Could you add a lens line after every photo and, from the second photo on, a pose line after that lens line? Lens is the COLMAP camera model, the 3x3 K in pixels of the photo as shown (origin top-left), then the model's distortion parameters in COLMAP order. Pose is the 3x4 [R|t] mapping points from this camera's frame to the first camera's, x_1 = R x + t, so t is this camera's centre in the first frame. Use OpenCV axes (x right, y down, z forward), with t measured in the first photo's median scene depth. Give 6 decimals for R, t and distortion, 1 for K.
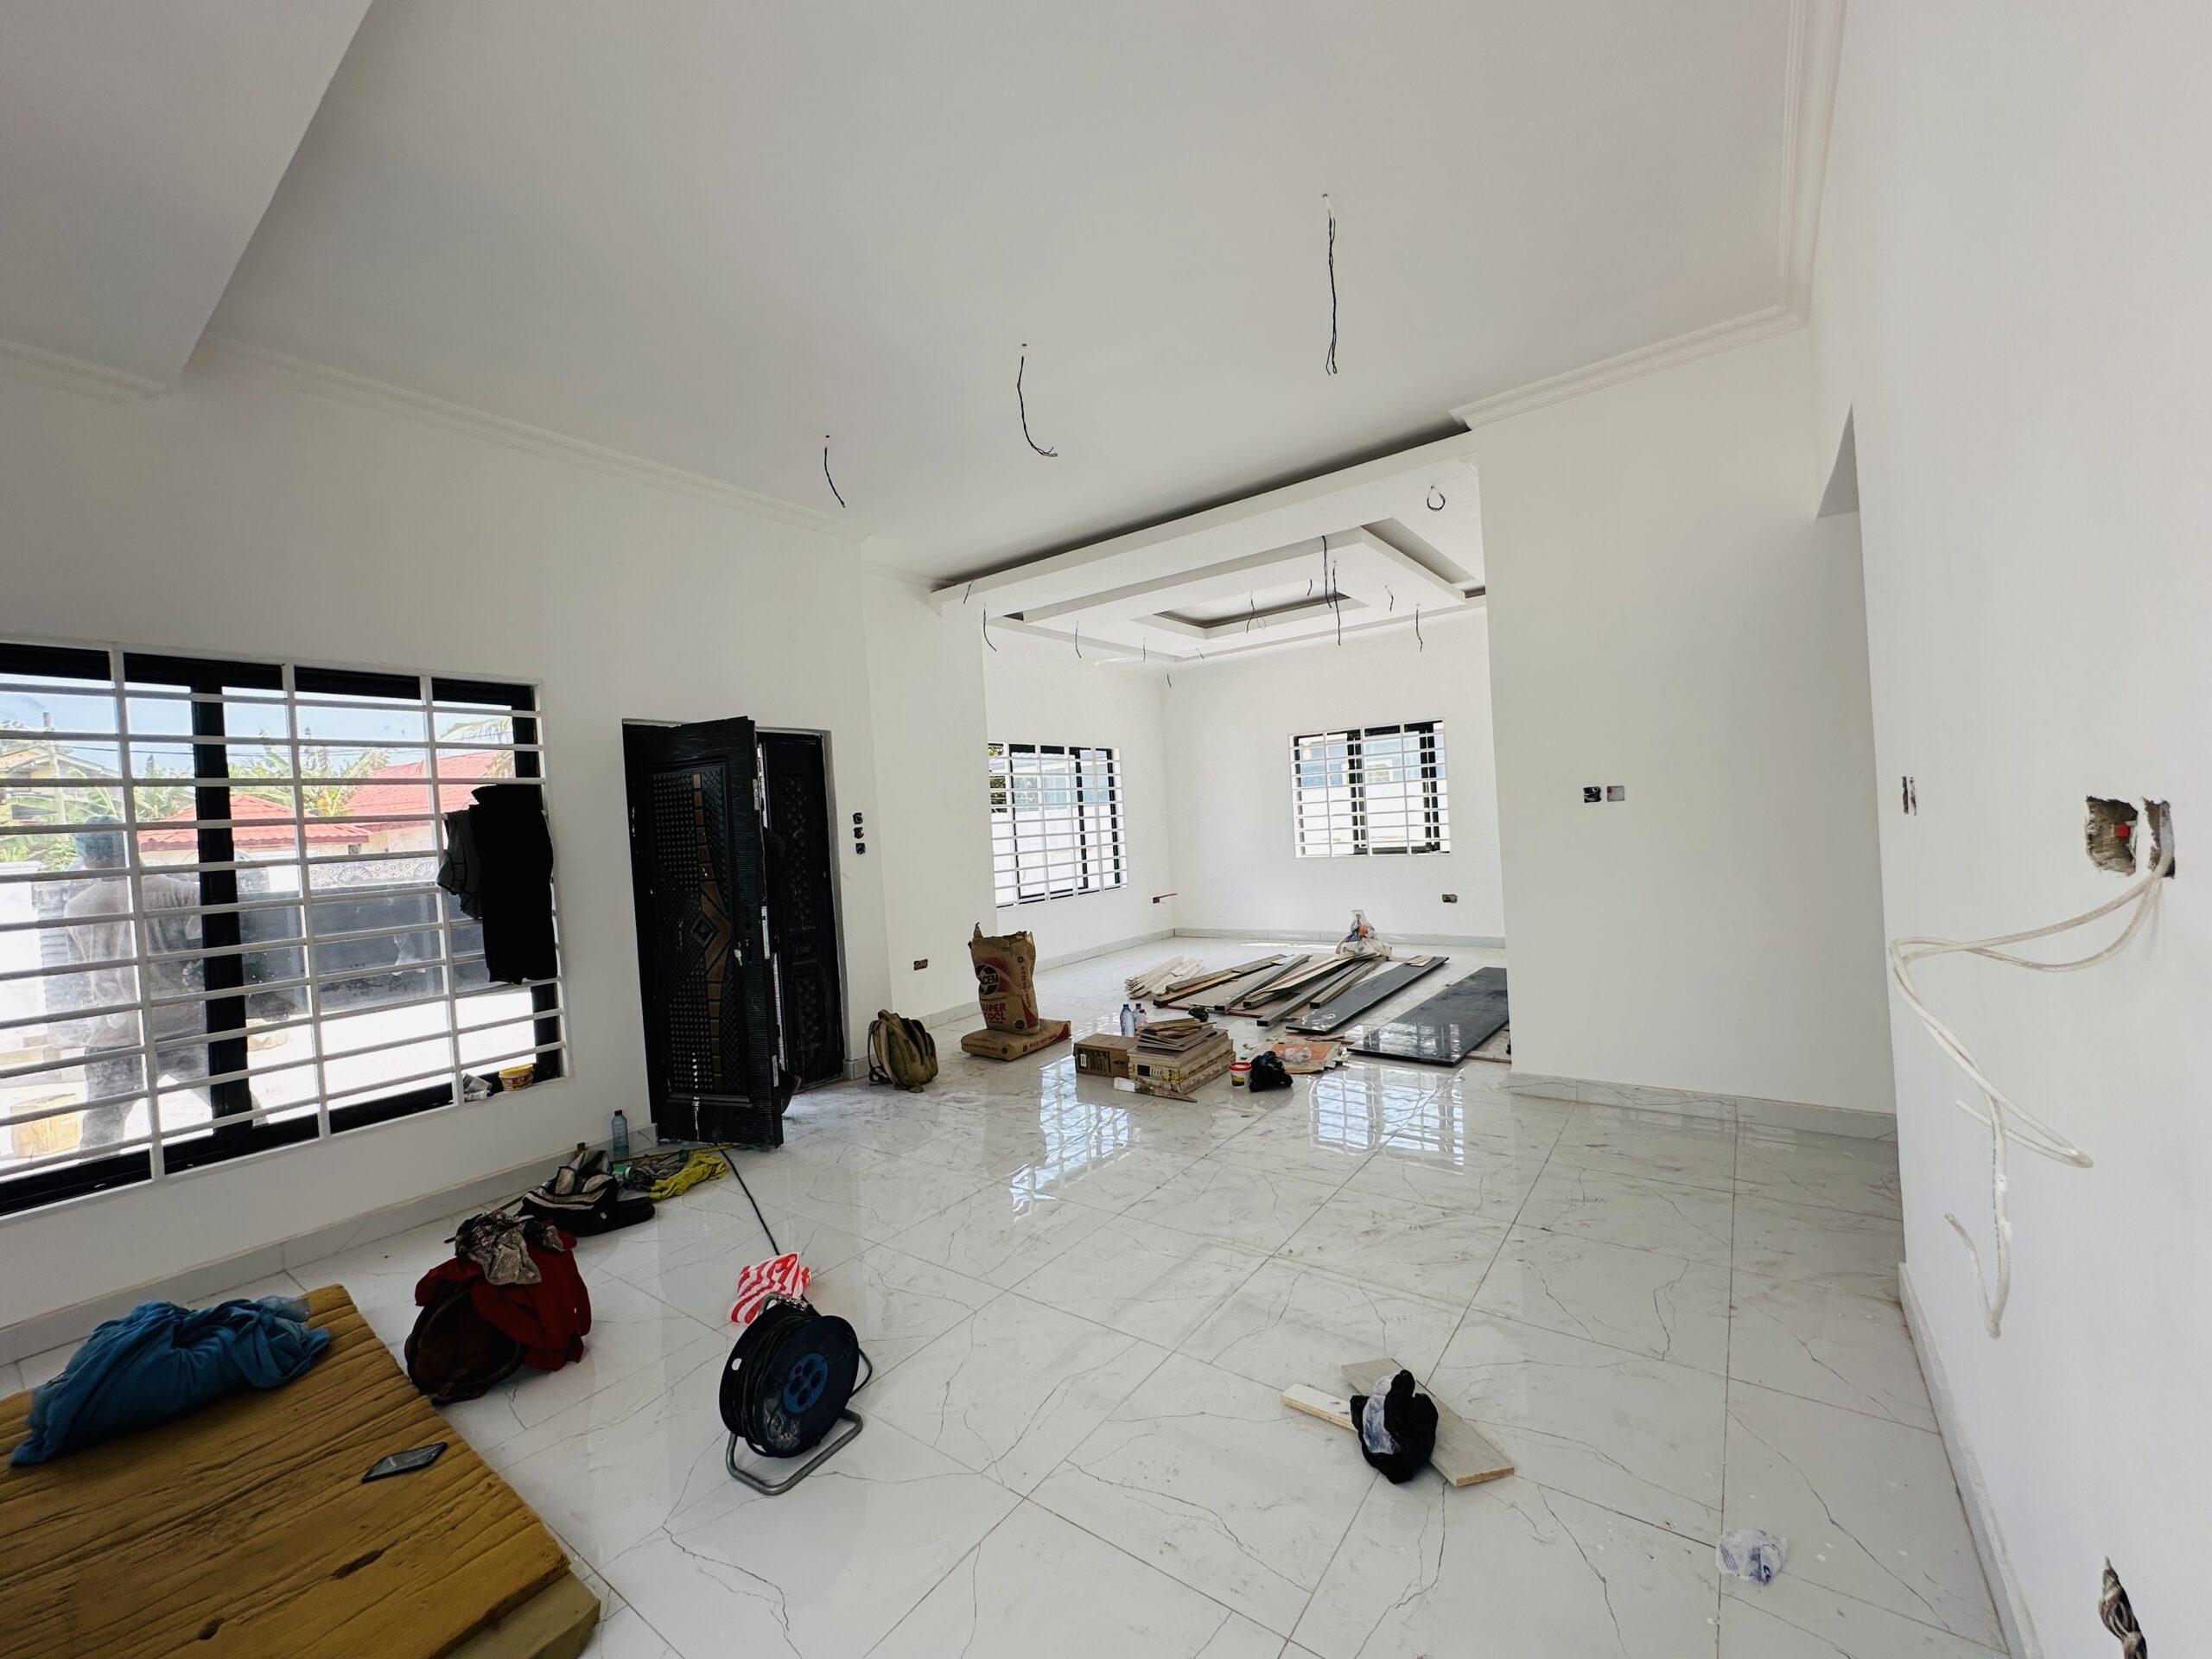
lens RADIAL K [[886.8, 0, 1104.1], [0, 886.8, 830.2], [0, 0, 1]] dist [-0.002172, 0.000886]
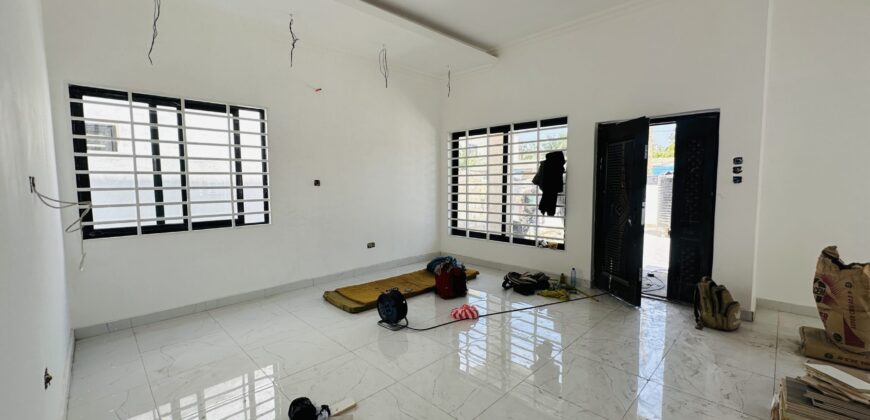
lens RADIAL K [[348.2, 0, 434.0], [0, 348.2, 209.4], [0, 0, 1]] dist [-0.002675, 0.001268]
pose [[-0.160626, 0.140815, -0.976919, 0.566603], [0.008425, 0.989930, 0.141305, -0.025741], [0.986979, 0.014467, -0.160195, 0.733294]]
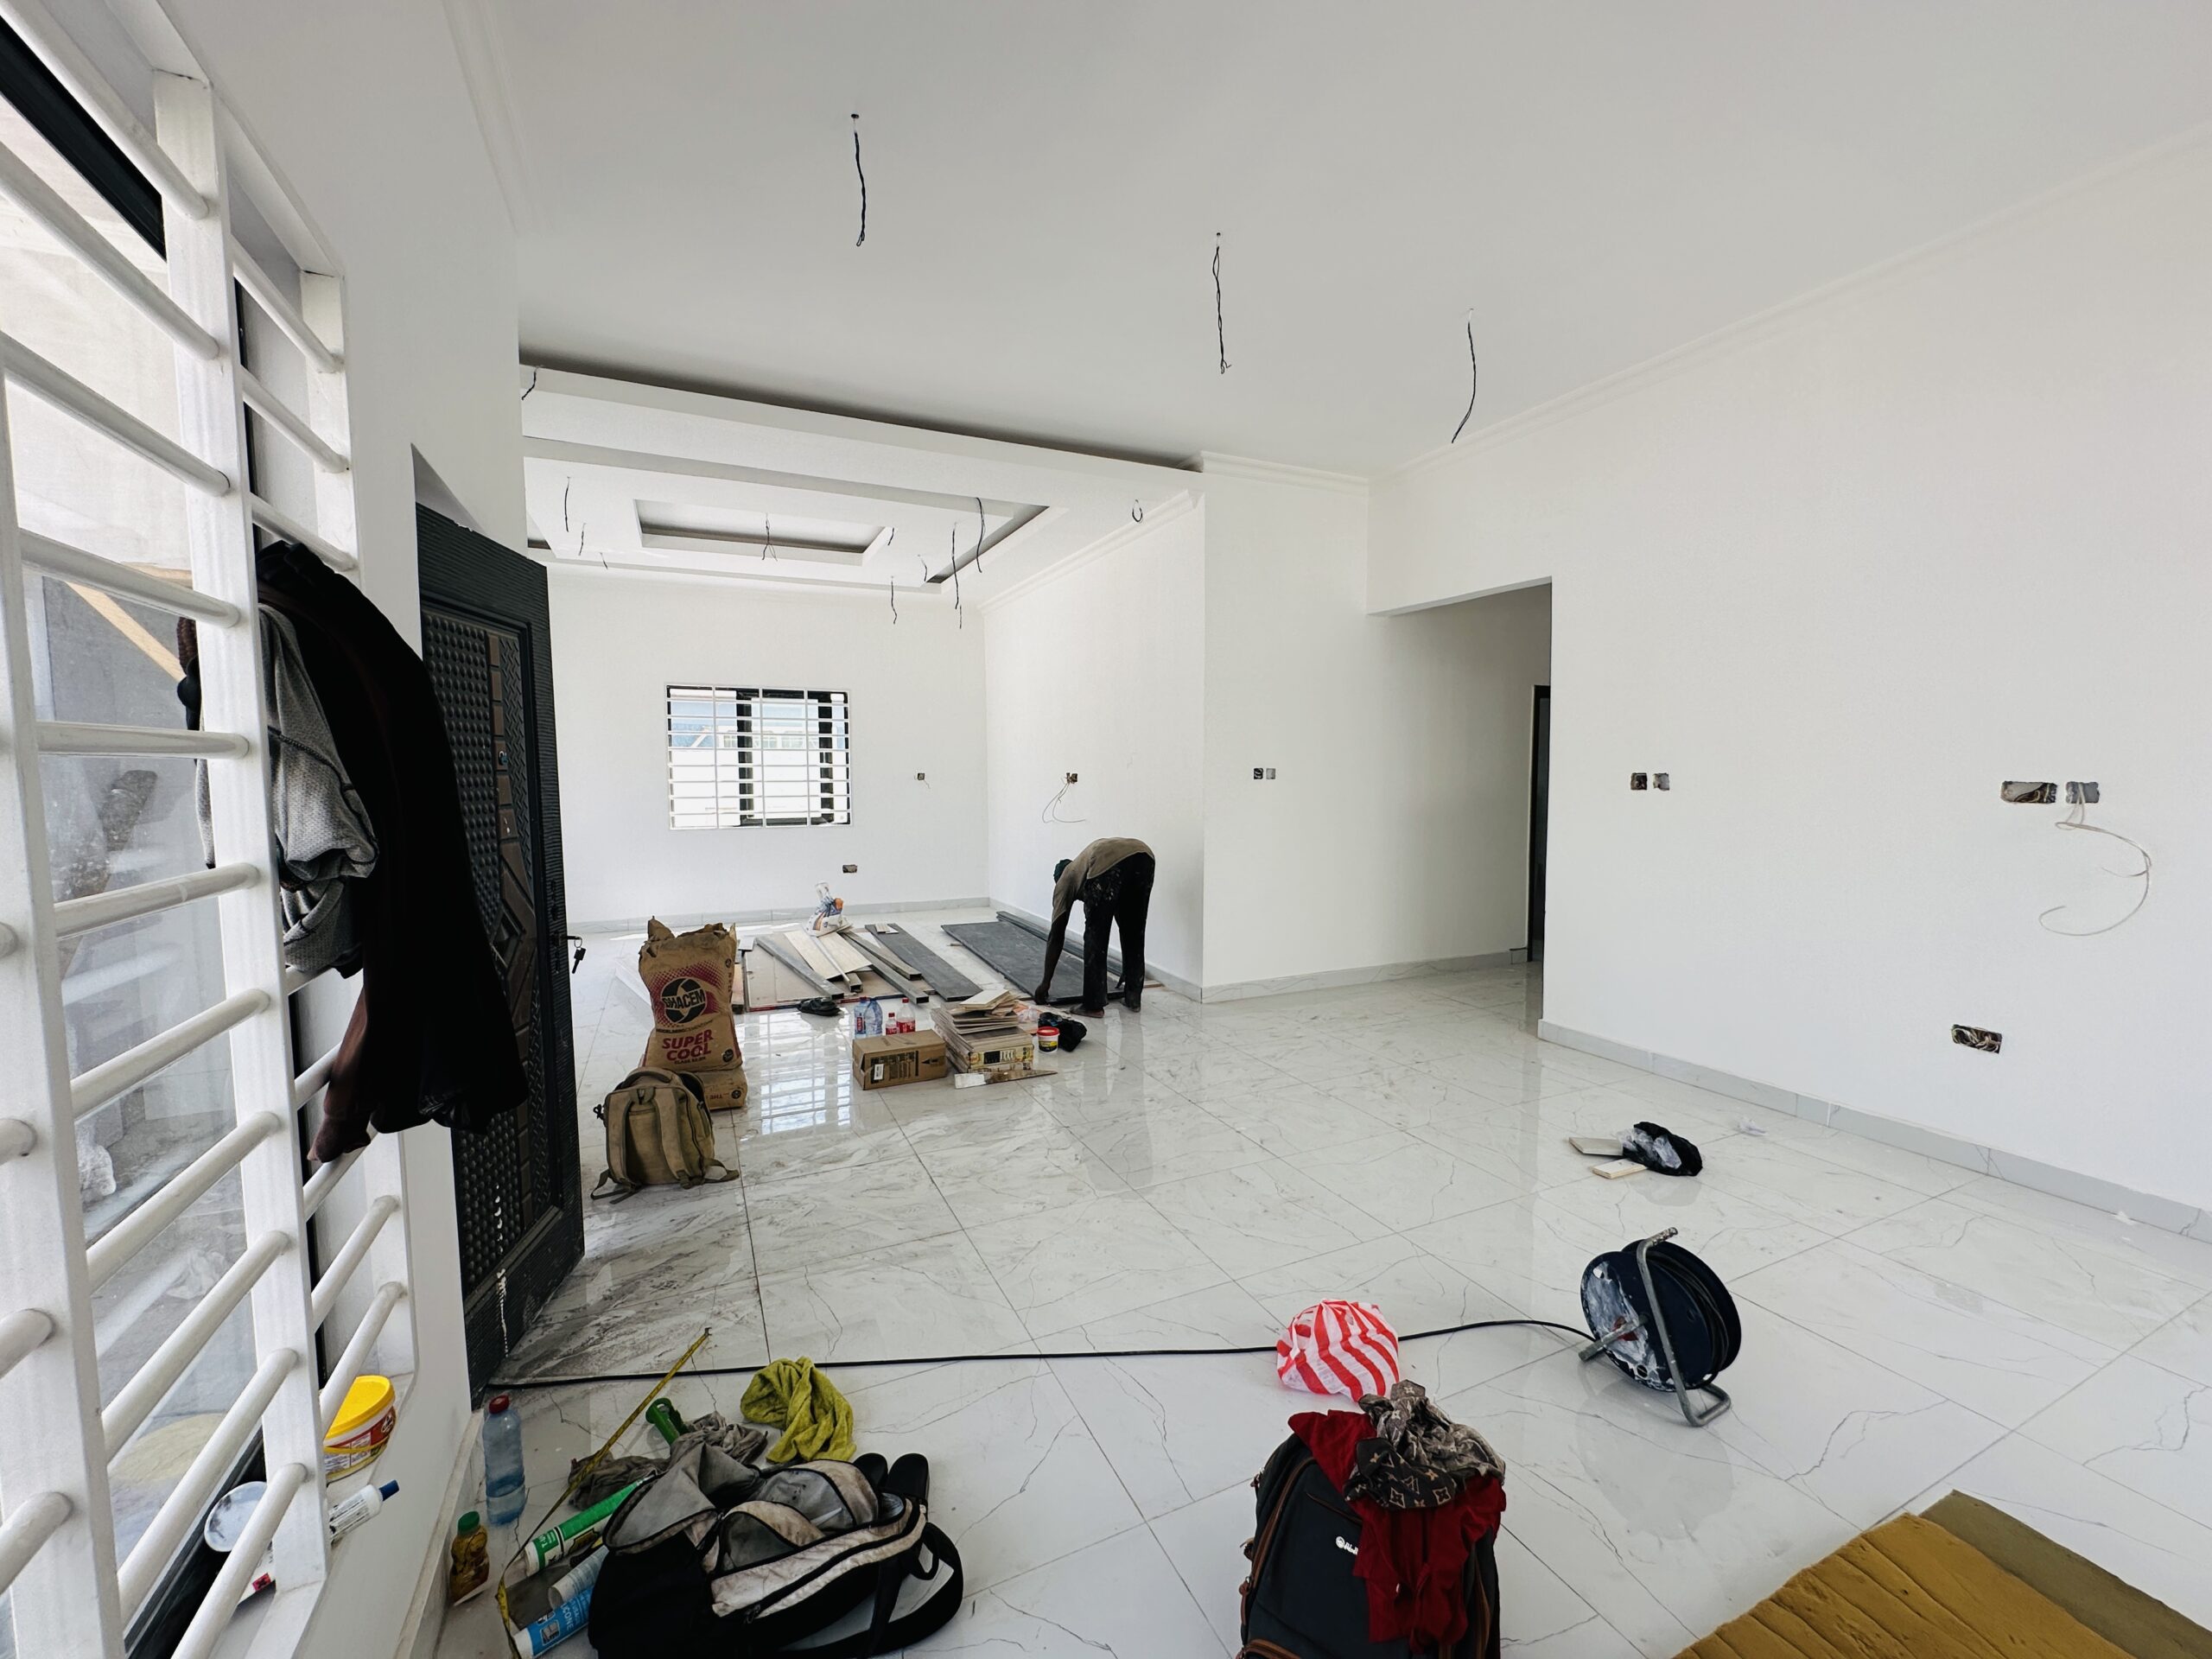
lens RADIAL K [[886.8, 0, 1100.2], [0, 886.8, 833.4], [0, 0, 1]] dist [-0.002172, 0.000886]
pose [[0.474667, -0.002158, 0.880163, -0.775308], [-0.017925, 0.999766, 0.012118, 0.039772], [-0.879983, -0.021529, 0.474517, 0.556629]]
